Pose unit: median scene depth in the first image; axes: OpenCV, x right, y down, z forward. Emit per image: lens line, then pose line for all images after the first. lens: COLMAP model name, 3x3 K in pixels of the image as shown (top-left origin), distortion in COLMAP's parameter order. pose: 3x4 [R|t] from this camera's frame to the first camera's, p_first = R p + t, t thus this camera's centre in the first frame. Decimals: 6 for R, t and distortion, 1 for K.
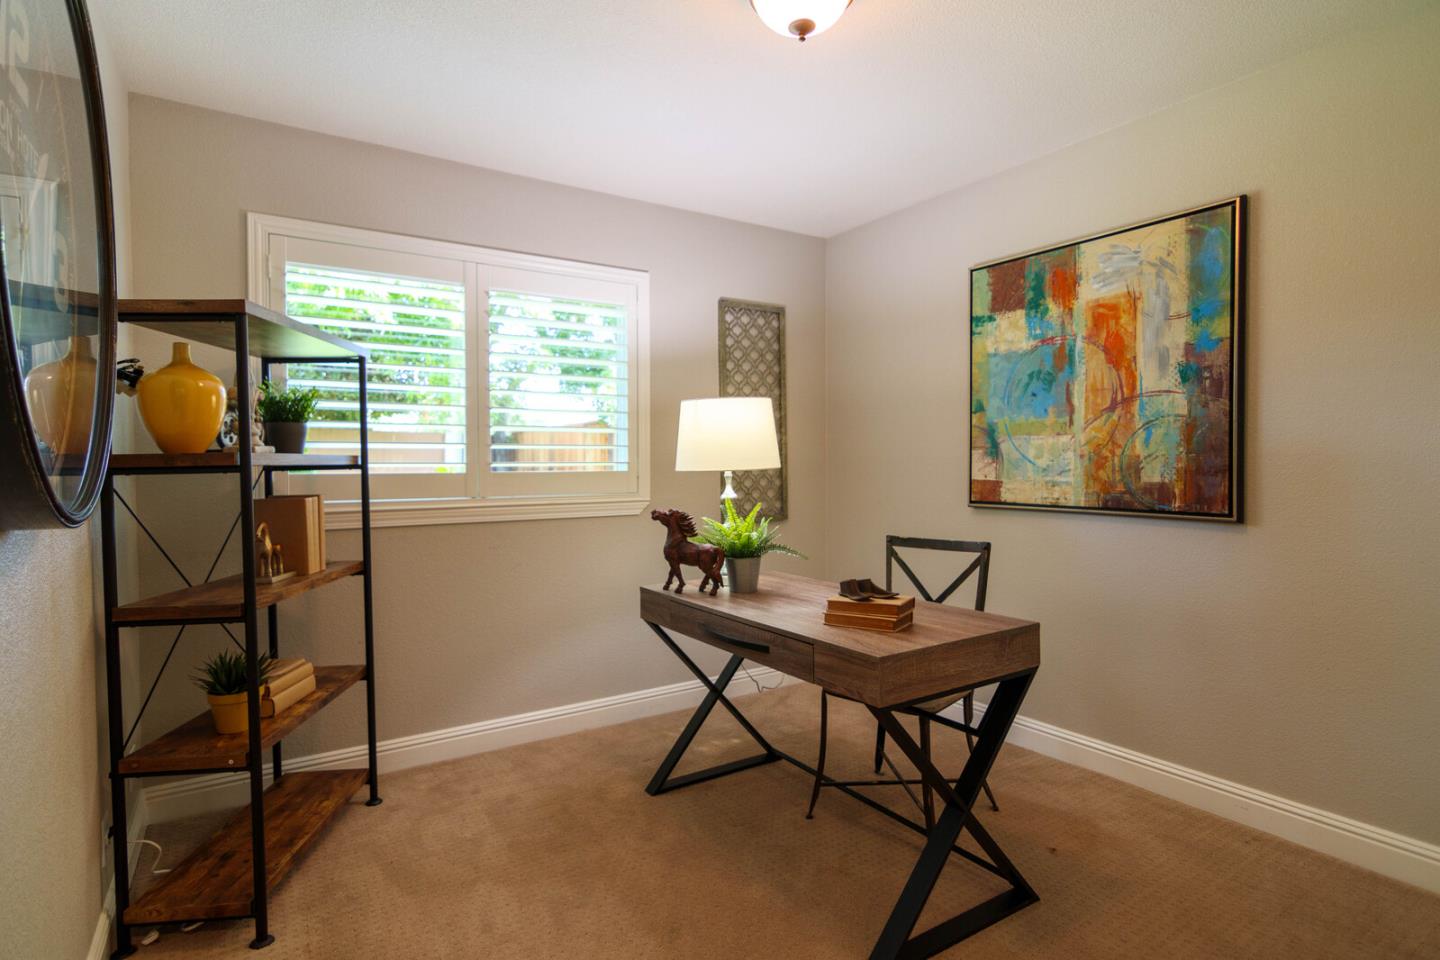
lens RADIAL K [[732.2, 0, 721.3], [0, 732.2, 473.3], [0, 0, 1]] dist [-0.000428, -0.015815]
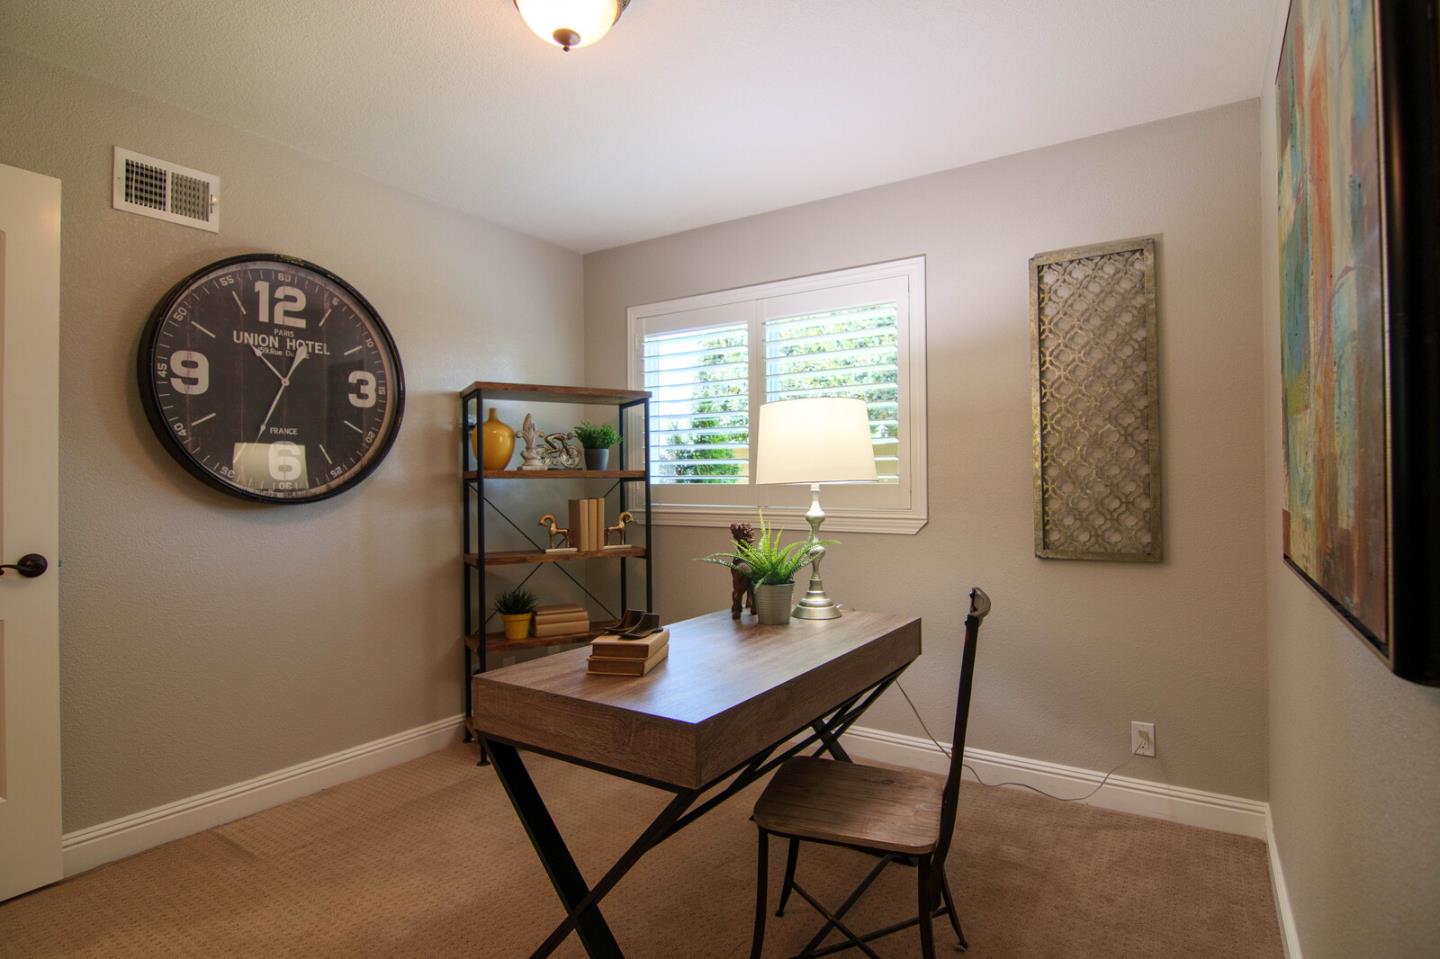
lens RADIAL K [[732.2, 0, 721.3], [0, 732.2, 472.8], [0, 0, 1]] dist [-0.000428, -0.015815]
pose [[0.402047, -0.009541, -0.915569, 0.696056], [-0.013086, 0.999784, -0.016166, -0.000053], [0.915525, 0.018481, 0.401836, 0.508540]]
